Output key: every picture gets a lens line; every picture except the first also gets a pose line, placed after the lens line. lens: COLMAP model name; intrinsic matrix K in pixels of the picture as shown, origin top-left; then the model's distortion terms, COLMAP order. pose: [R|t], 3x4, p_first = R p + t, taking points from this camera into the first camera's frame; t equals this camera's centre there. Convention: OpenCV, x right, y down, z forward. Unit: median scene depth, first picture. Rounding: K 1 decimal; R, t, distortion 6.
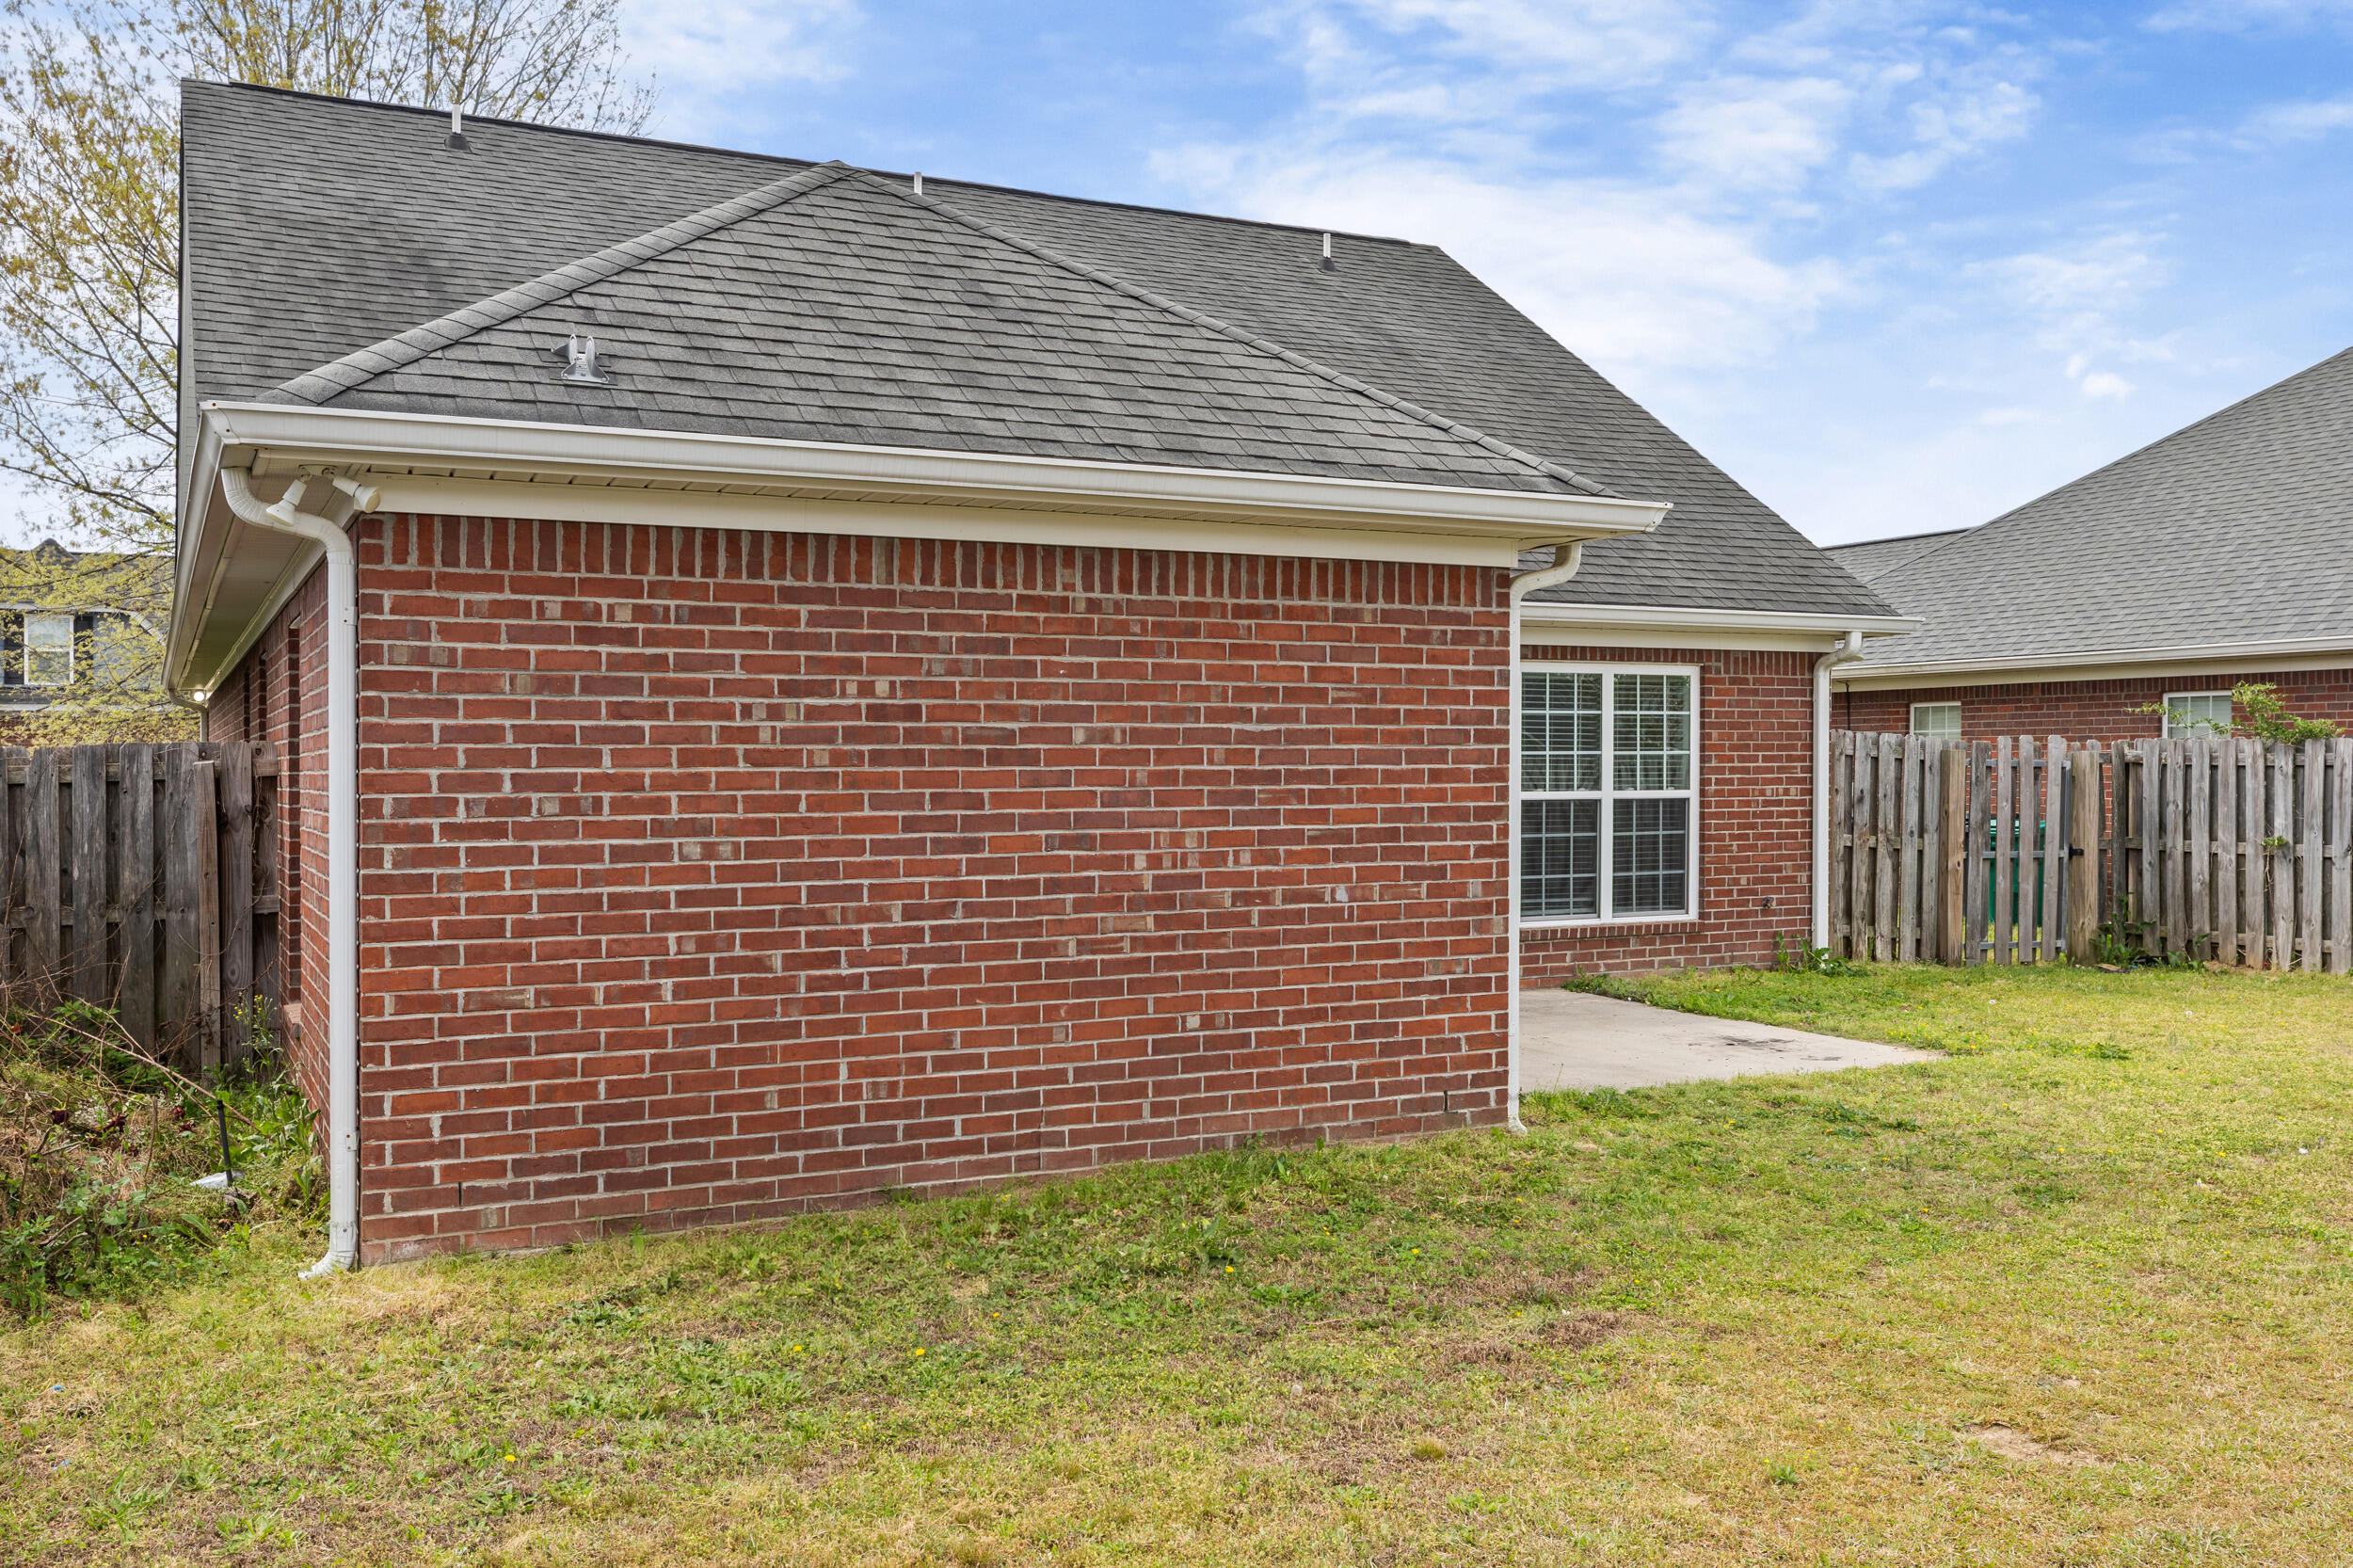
lens RADIAL K [[2073.9, 0, 1179.5], [0, 2073.9, 786.5], [0, 0, 1]] dist [0.000832, 0.003324]
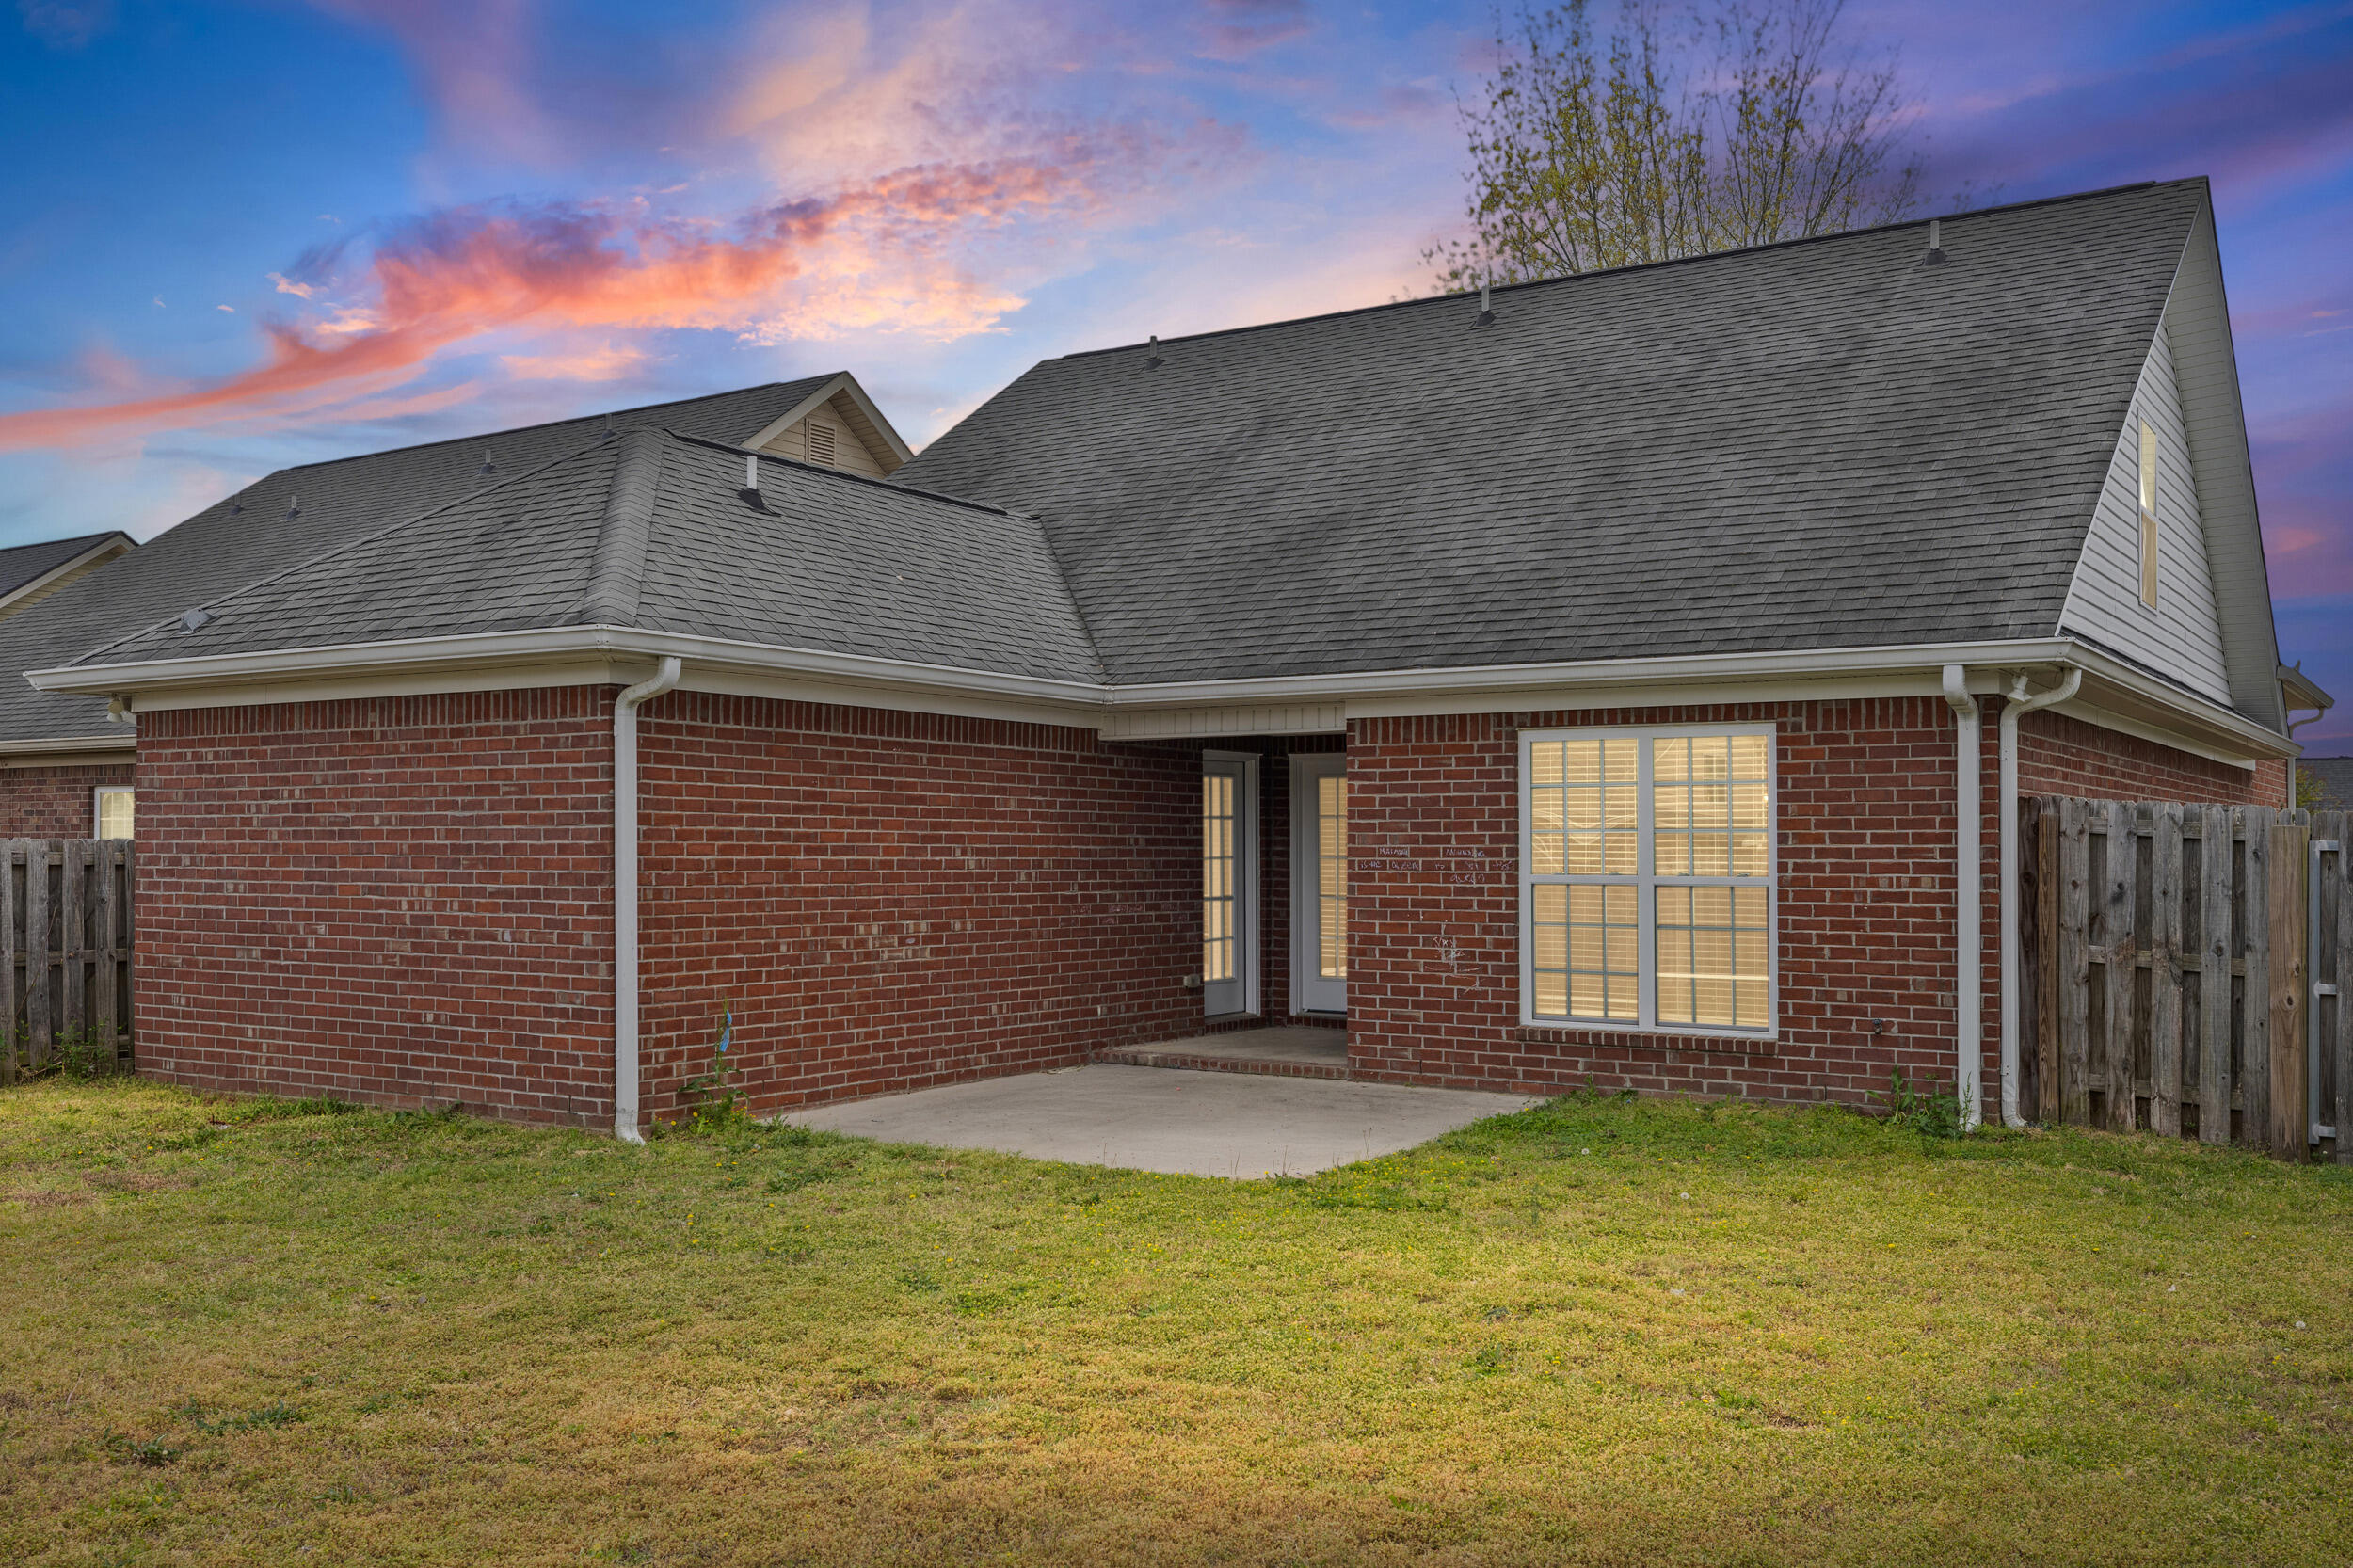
lens RADIAL K [[2073.9, 0, 1183.0], [0, 2073.9, 799.6], [0, 0, 1]] dist [0.000832, 0.003324]
pose [[0.491115, -0.015084, -0.870964, 1.425435], [-0.013456, 0.999599, -0.024900, -0.009072], [0.870991, 0.023949, 0.490715, 0.692721]]
